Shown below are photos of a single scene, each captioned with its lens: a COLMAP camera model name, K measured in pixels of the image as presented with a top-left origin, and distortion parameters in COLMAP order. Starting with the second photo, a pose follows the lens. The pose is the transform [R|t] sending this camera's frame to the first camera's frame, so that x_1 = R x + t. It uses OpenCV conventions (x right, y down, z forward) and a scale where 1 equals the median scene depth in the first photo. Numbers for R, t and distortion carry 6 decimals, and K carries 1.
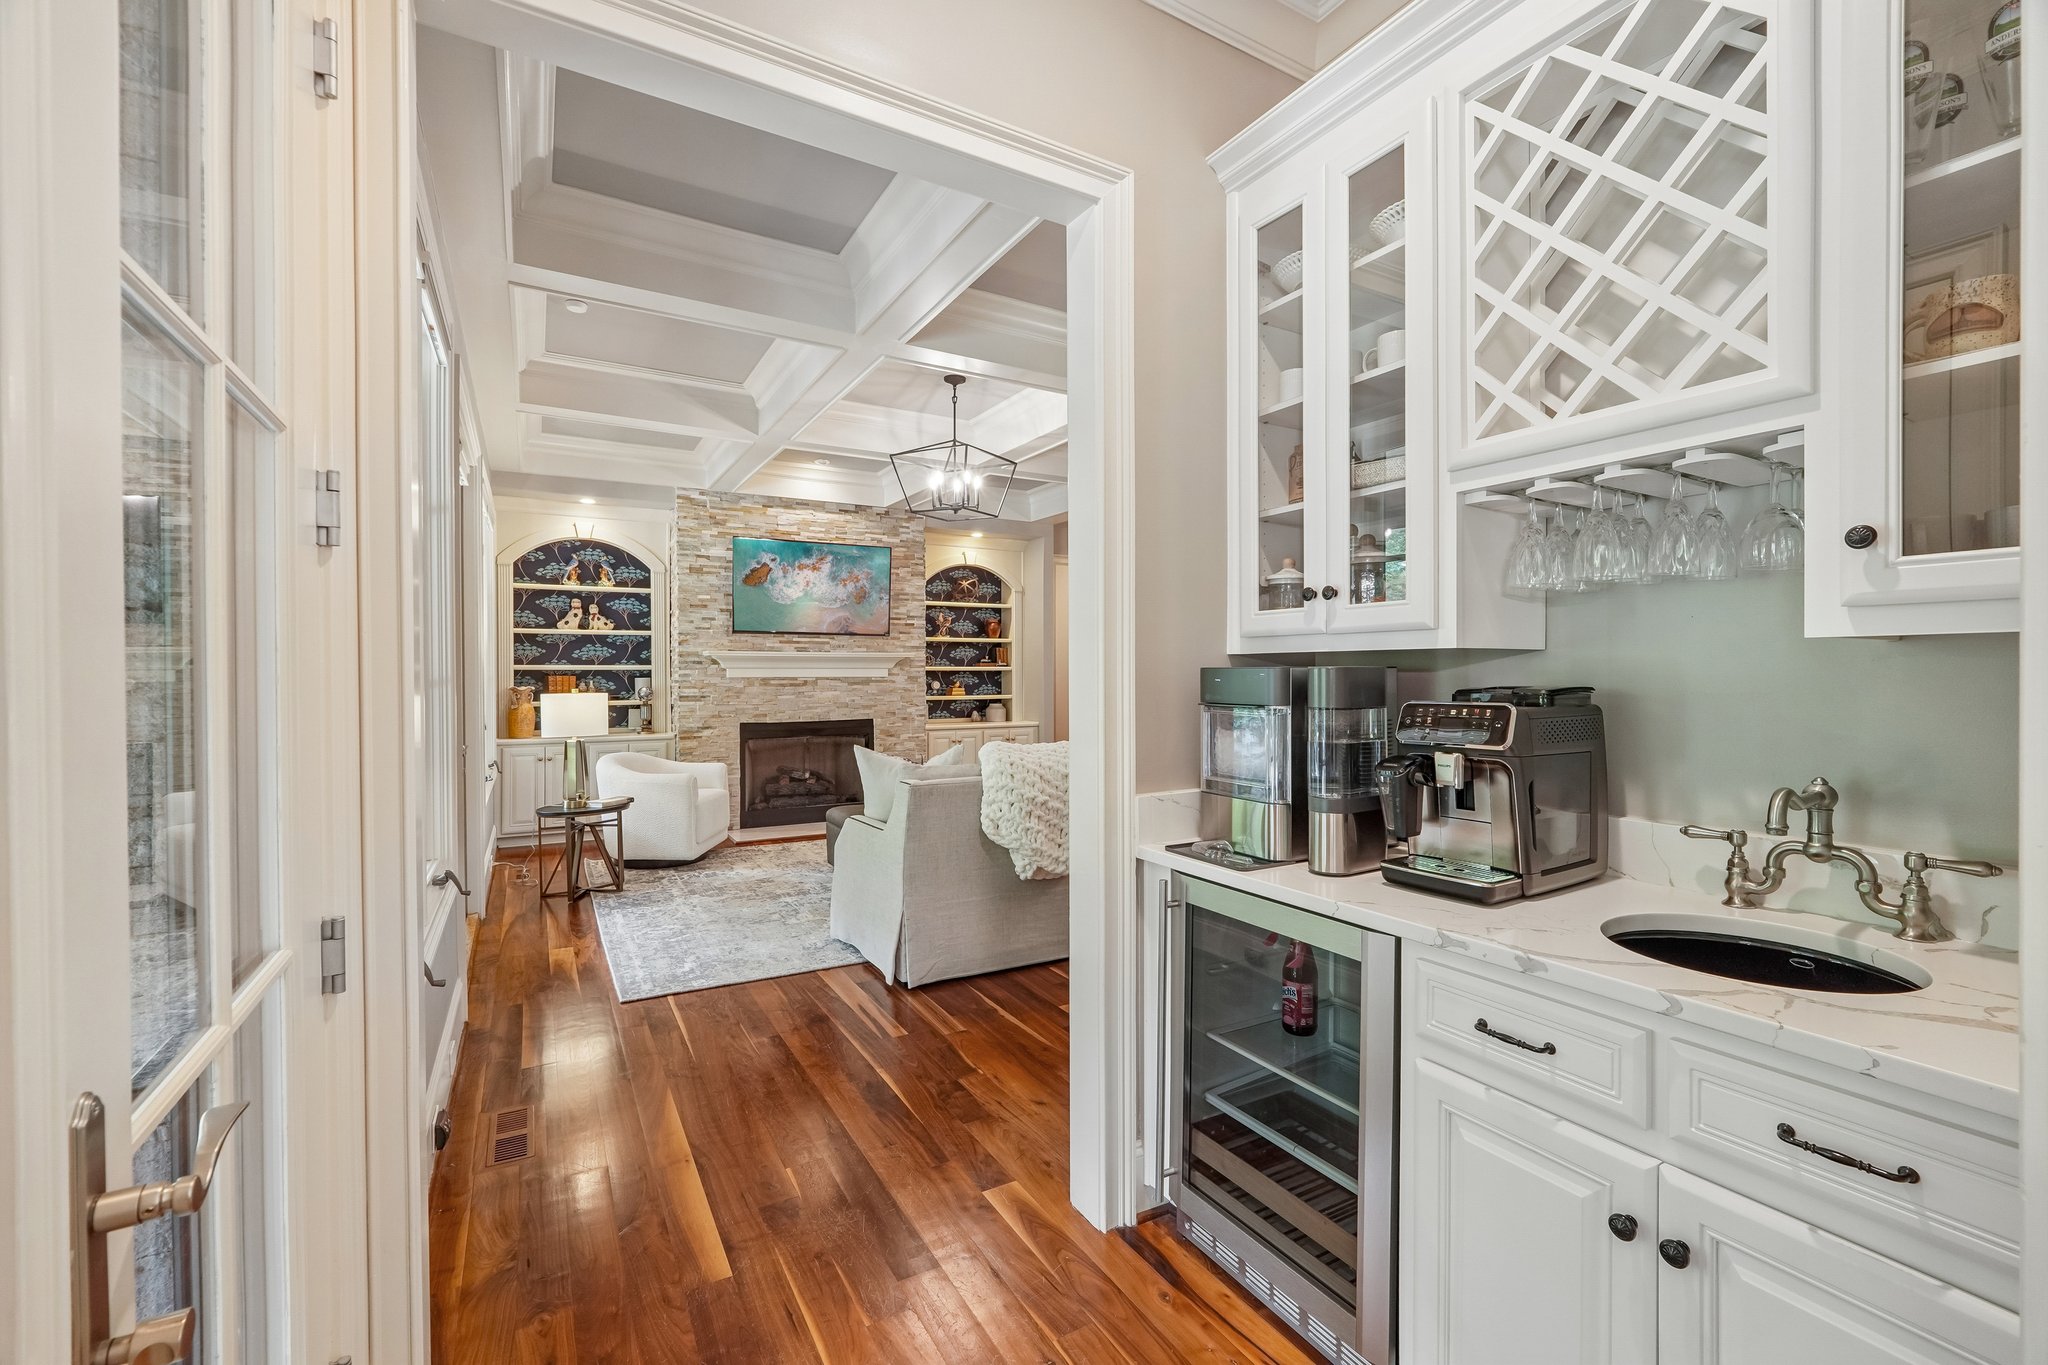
lens RADIAL K [[864.7, 0, 1016.4], [0, 864.7, 676.3], [0, 0, 1]] dist [-0.000846, -0.000214]
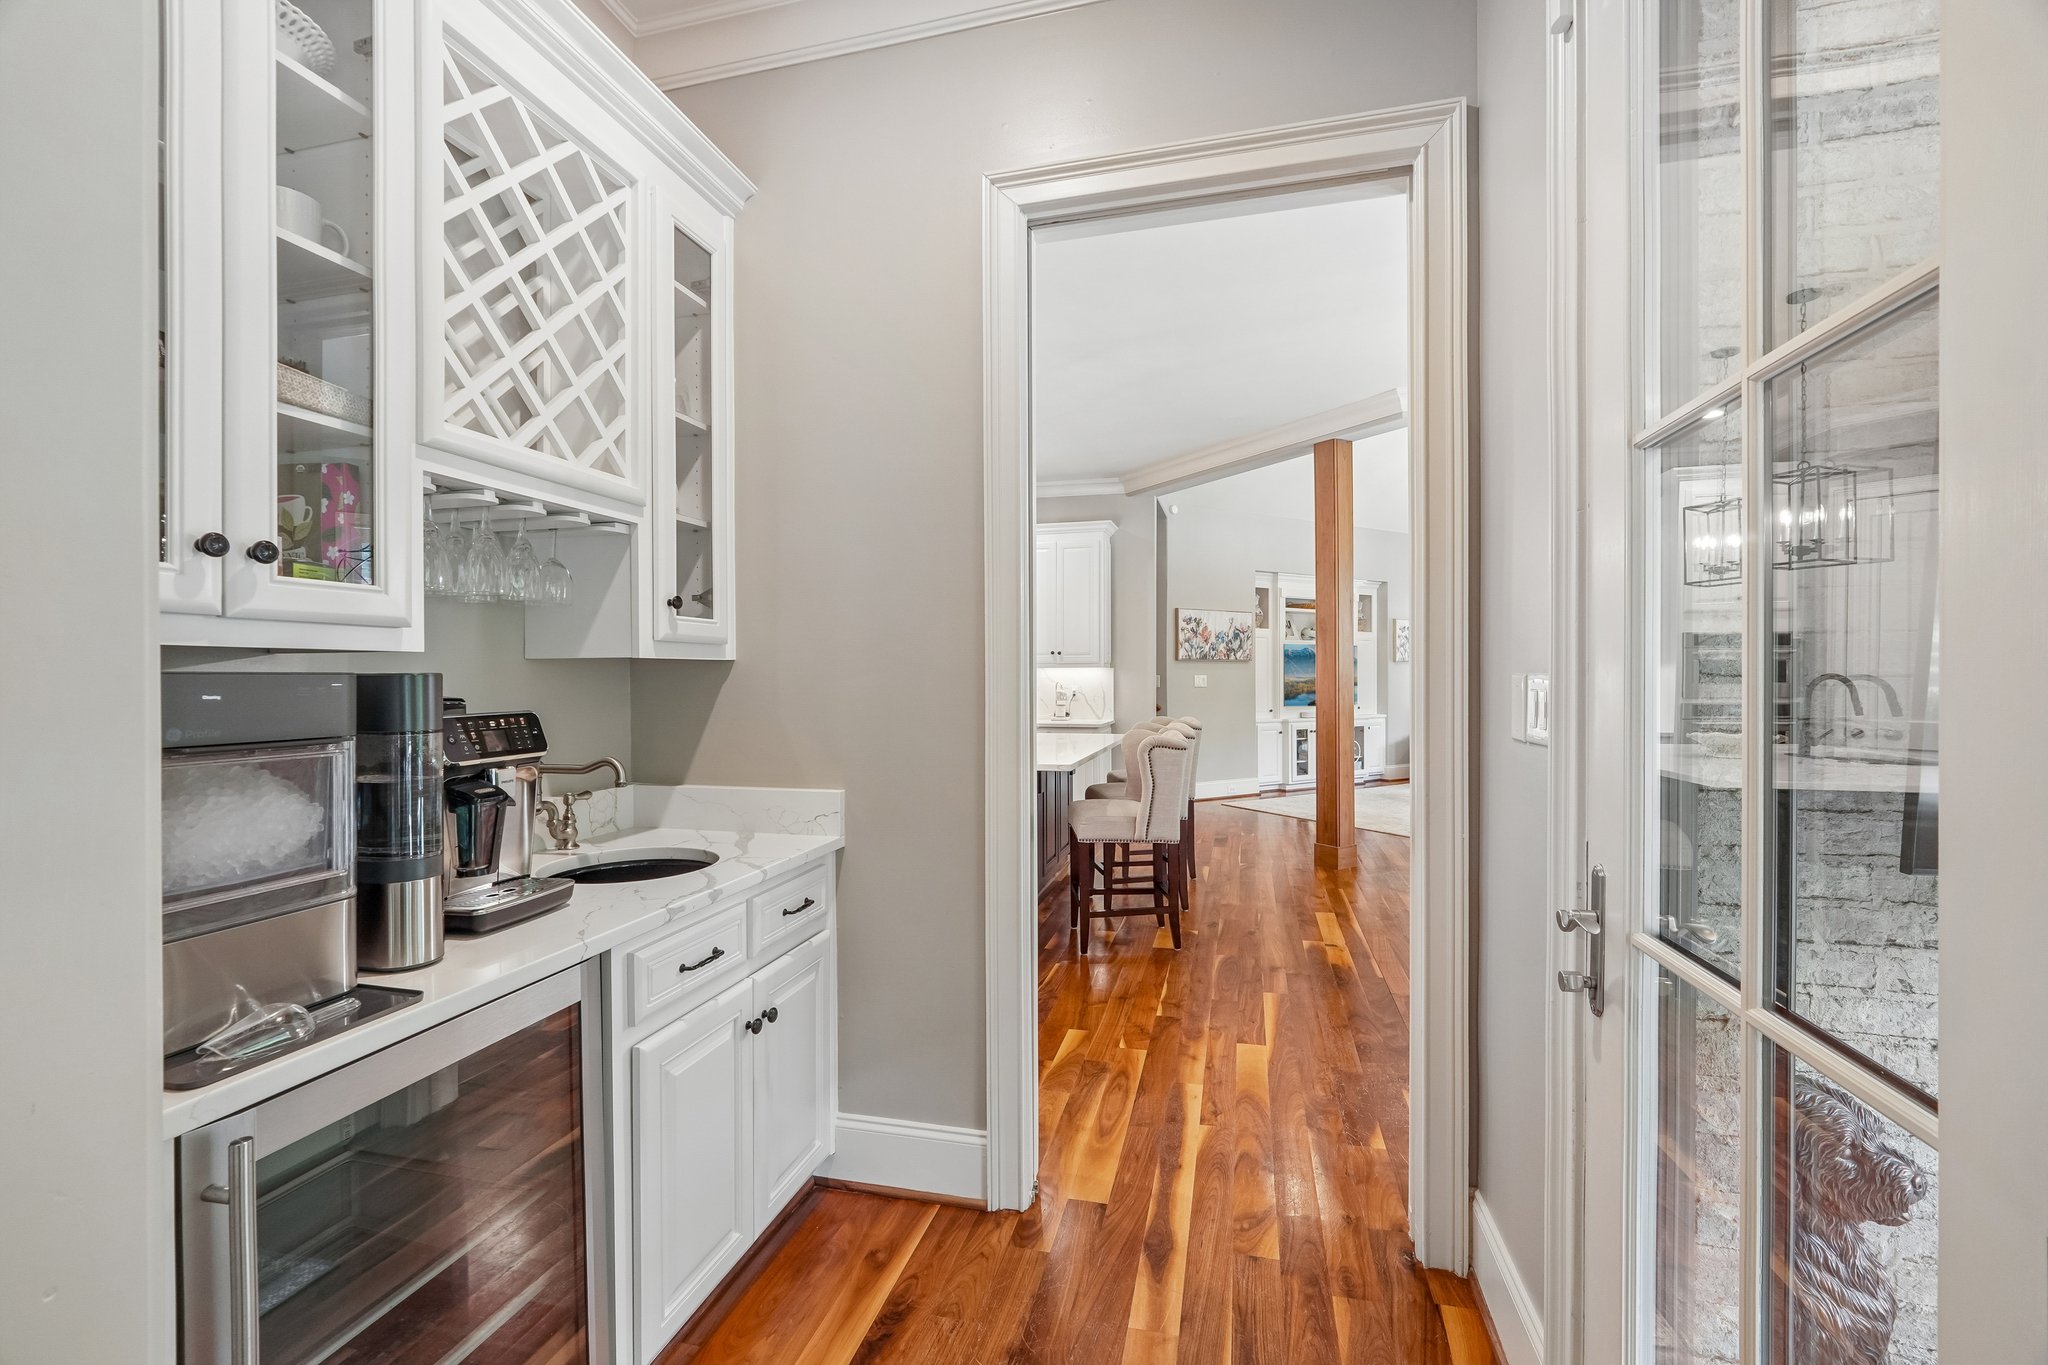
lens RADIAL K [[864.7, 0, 1016.4], [0, 864.7, 676.3], [0, 0, 1]] dist [-0.000846, -0.000214]
pose [[-0.720444, 0.002844, 0.693507, -0.161572], [0.008455, 0.999953, 0.004683, -0.002552], [-0.693462, 0.009238, -0.720434, 0.387415]]
